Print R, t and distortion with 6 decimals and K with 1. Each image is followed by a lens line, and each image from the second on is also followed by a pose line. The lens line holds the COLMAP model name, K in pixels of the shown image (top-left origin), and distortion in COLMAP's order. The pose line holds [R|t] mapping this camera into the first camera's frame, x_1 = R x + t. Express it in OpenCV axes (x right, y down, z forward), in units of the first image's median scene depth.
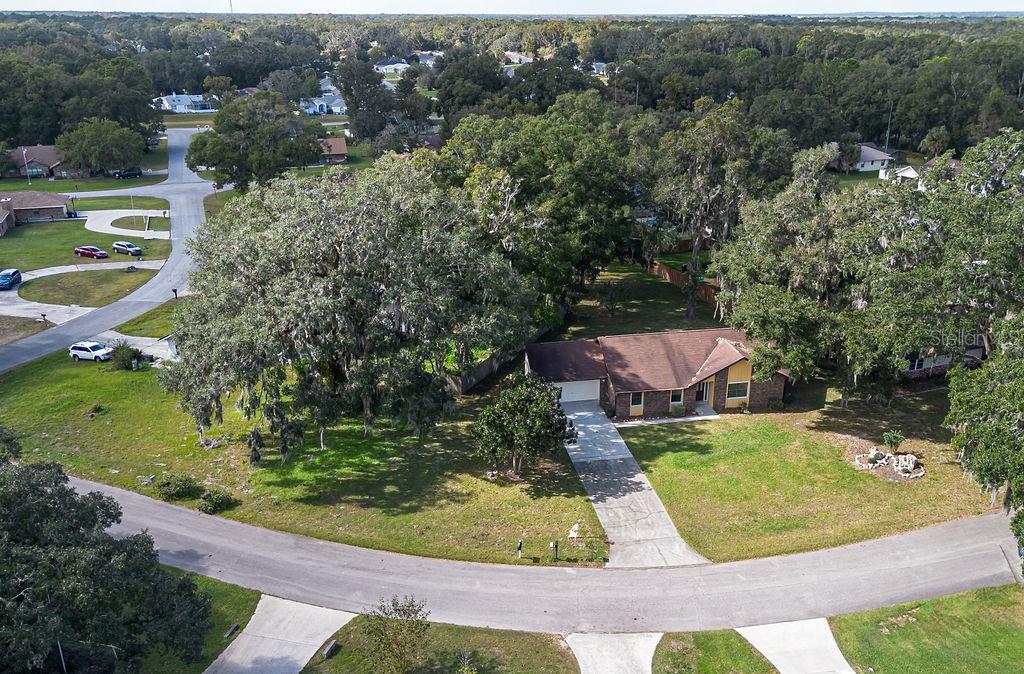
lens RADIAL K [[903.9, 0, 522.2], [0, 903.9, 335.3], [0, 0, 1]] dist [0.077104, -0.044159]
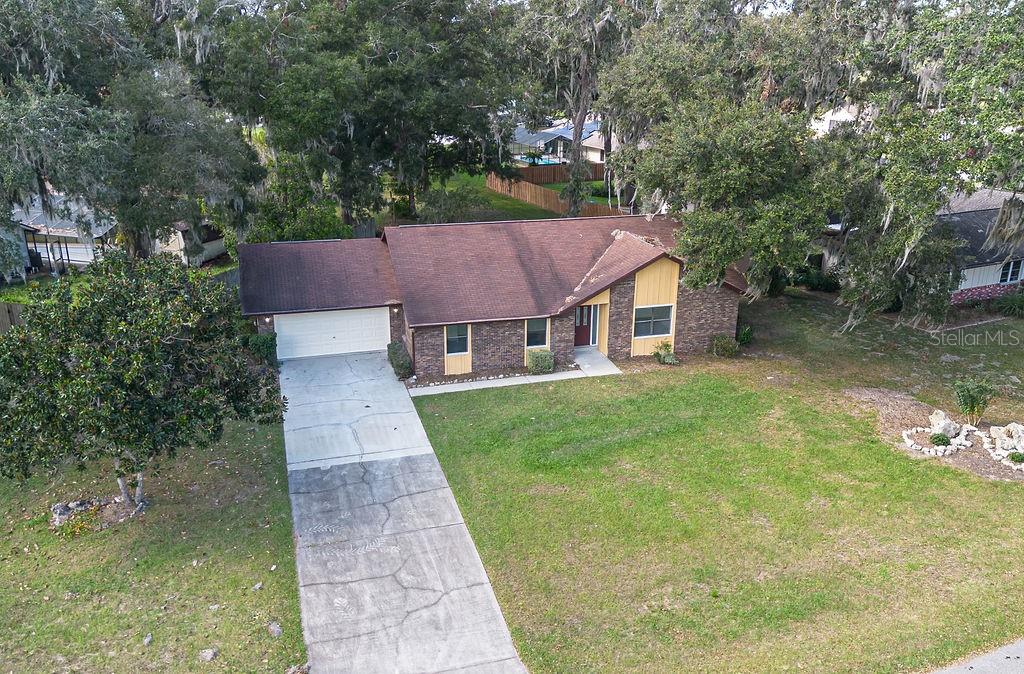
lens RADIAL K [[903.9, 0, 535.7], [0, 903.9, 326.0], [0, 0, 1]] dist [0.077104, -0.044159]
pose [[0.992555, -0.021218, 0.119933, 0.114416], [0.025970, 0.998933, -0.038196, 0.085981], [-0.118994, 0.041026, 0.992047, 0.521502]]
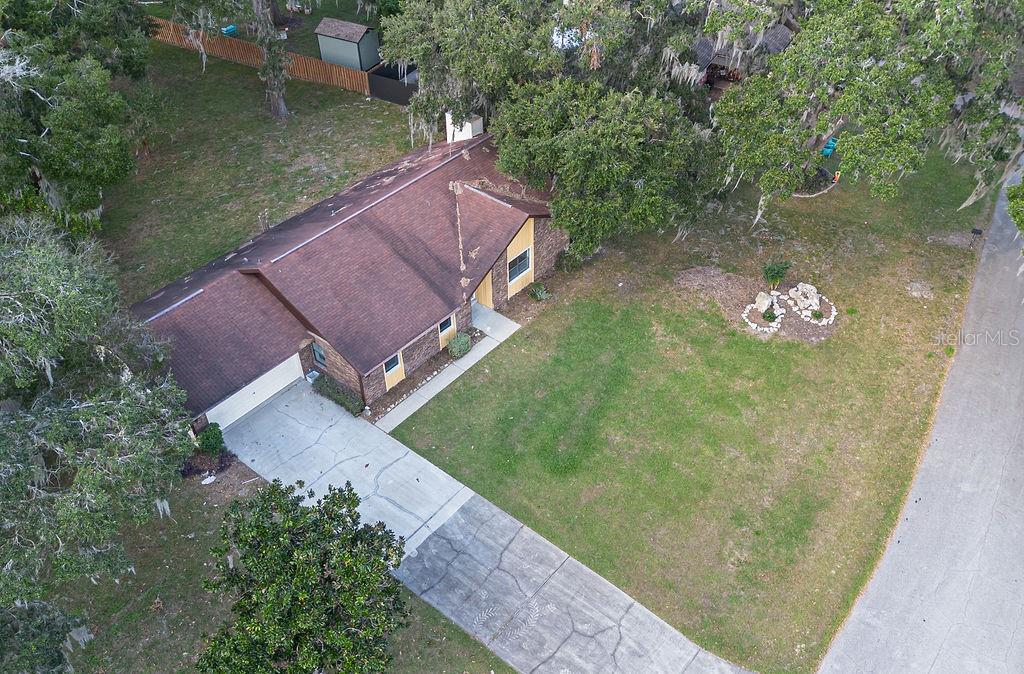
lens RADIAL K [[903.9, 0, 556.9], [0, 903.9, 353.2], [0, 0, 1]] dist [0.077104, -0.044159]
pose [[0.748154, -0.435579, 0.500537, -0.066780], [0.218675, 0.874077, 0.433787, -0.147257], [-0.626456, -0.215084, 0.749194, 0.562914]]
